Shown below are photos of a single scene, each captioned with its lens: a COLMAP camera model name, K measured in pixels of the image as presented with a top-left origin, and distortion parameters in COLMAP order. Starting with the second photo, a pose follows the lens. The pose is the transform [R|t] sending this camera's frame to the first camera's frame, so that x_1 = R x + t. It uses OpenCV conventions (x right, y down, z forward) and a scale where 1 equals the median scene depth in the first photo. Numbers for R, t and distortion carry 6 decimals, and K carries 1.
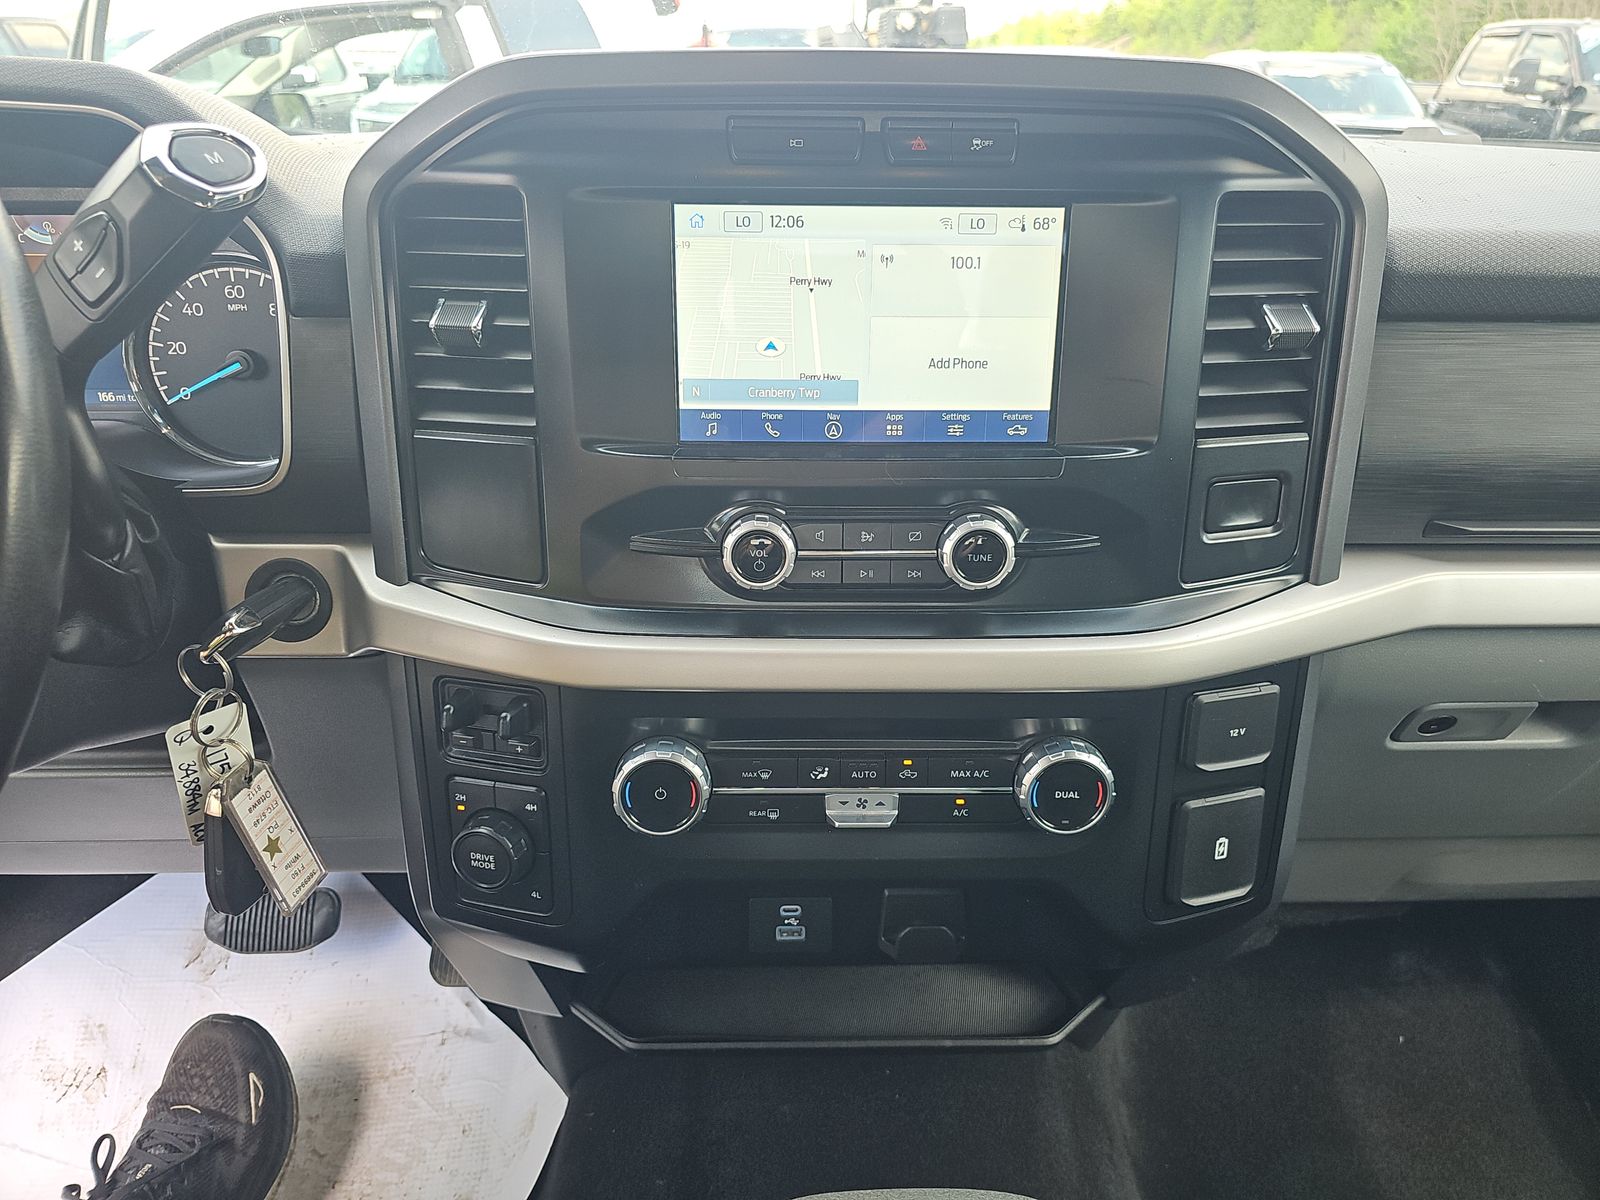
lens RADIAL K [[1073.0, 0, 803.9], [0, 1073.0, 604.2], [0, 0, 1]] dist [0.019239, -0.023437]
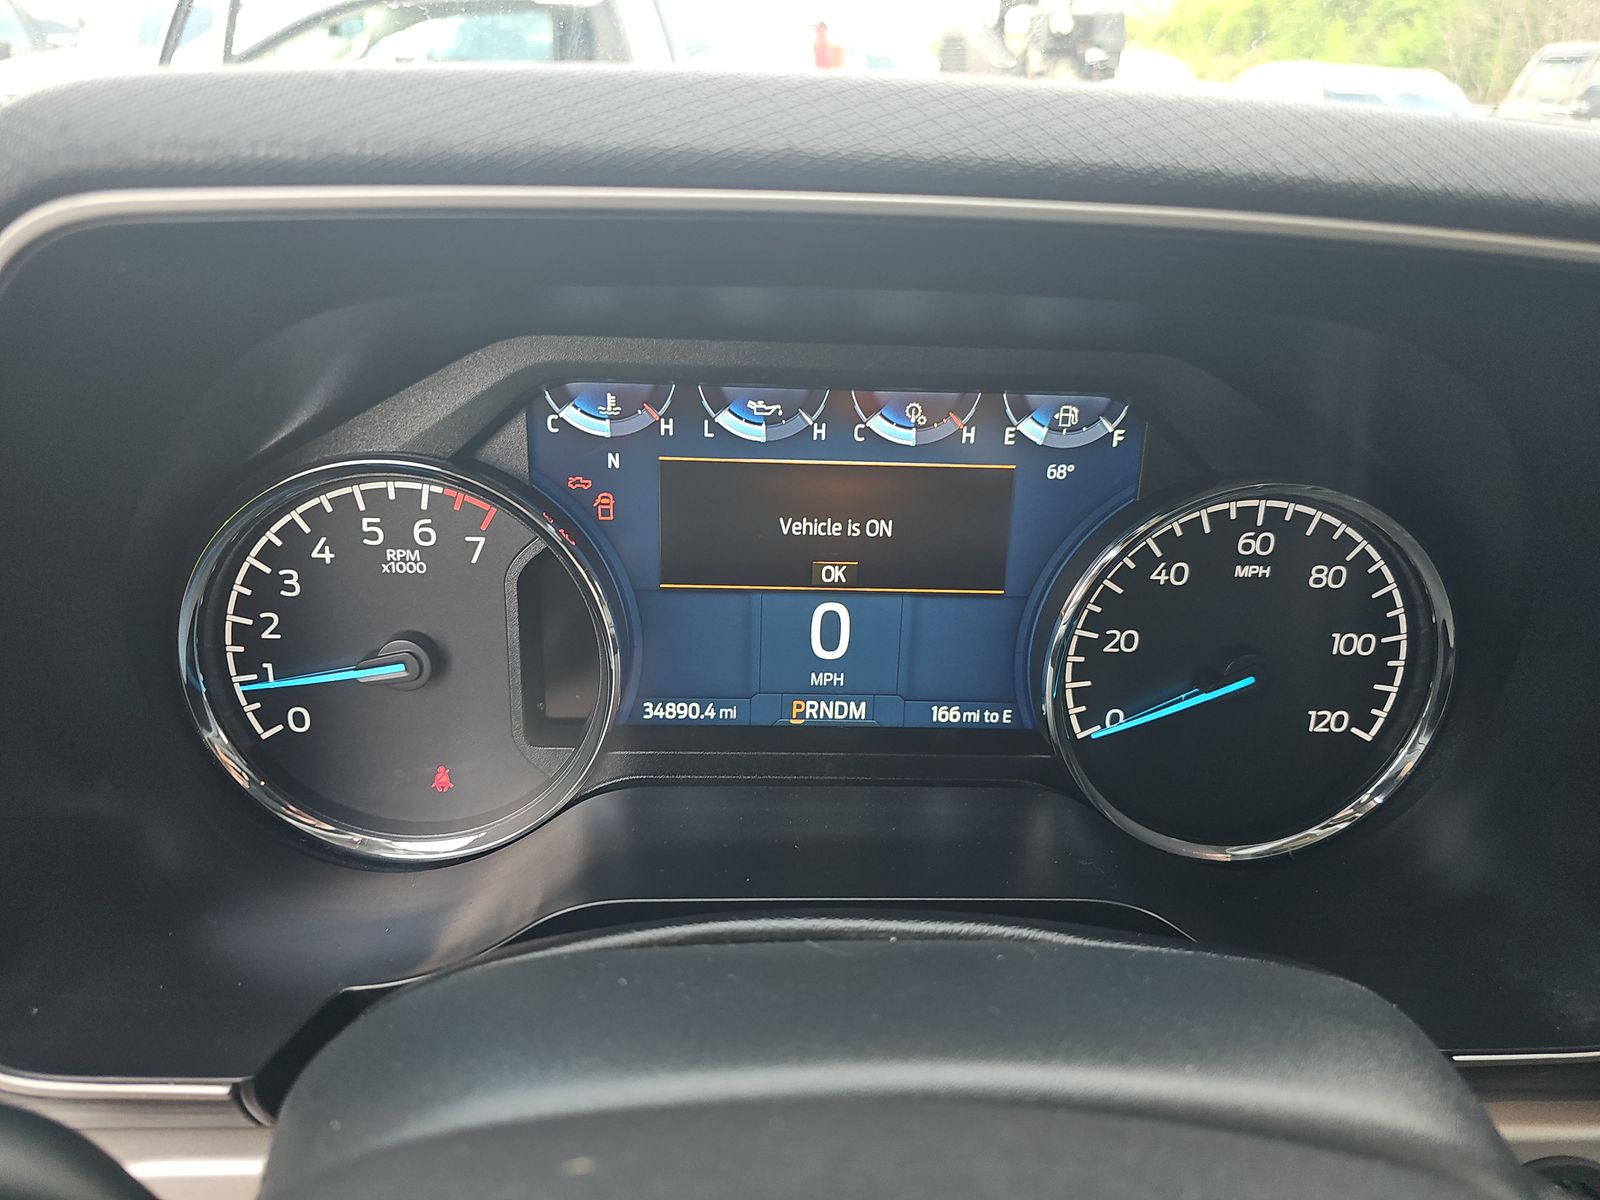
lens RADIAL K [[1073.0, 0, 806.8], [0, 1073.0, 594.7], [0, 0, 1]] dist [0.019239, -0.023437]
pose [[0.999131, 0.017369, 0.037884, -0.756545], [-0.017269, 0.999846, -0.002967, -0.256519], [-0.037930, 0.002311, 0.999278, 0.479694]]
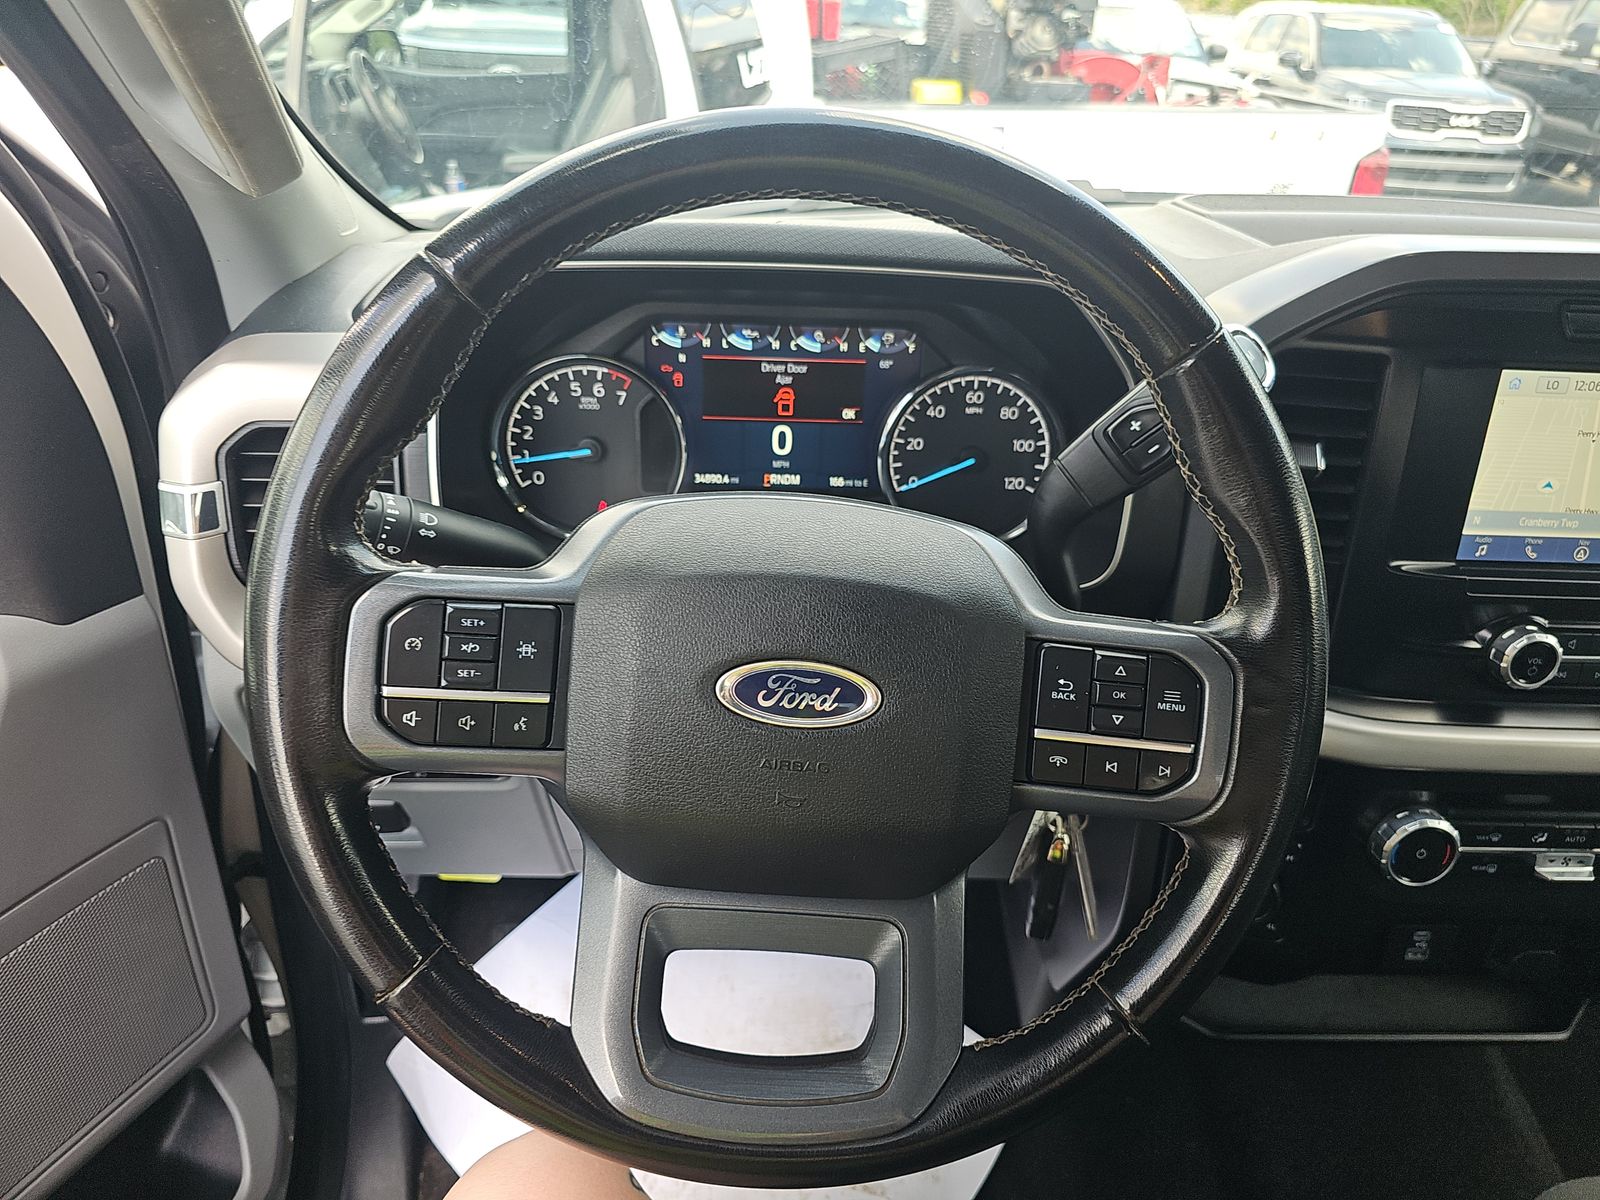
lens RADIAL K [[1073.0, 0, 790.2], [0, 1073.0, 596.2], [0, 0, 1]] dist [0.019239, -0.023437]
pose [[0.999591, 0.022124, 0.018112, -0.731668], [-0.023119, 0.998123, 0.056710, -0.137476], [-0.016823, -0.057105, 0.998226, -0.147065]]
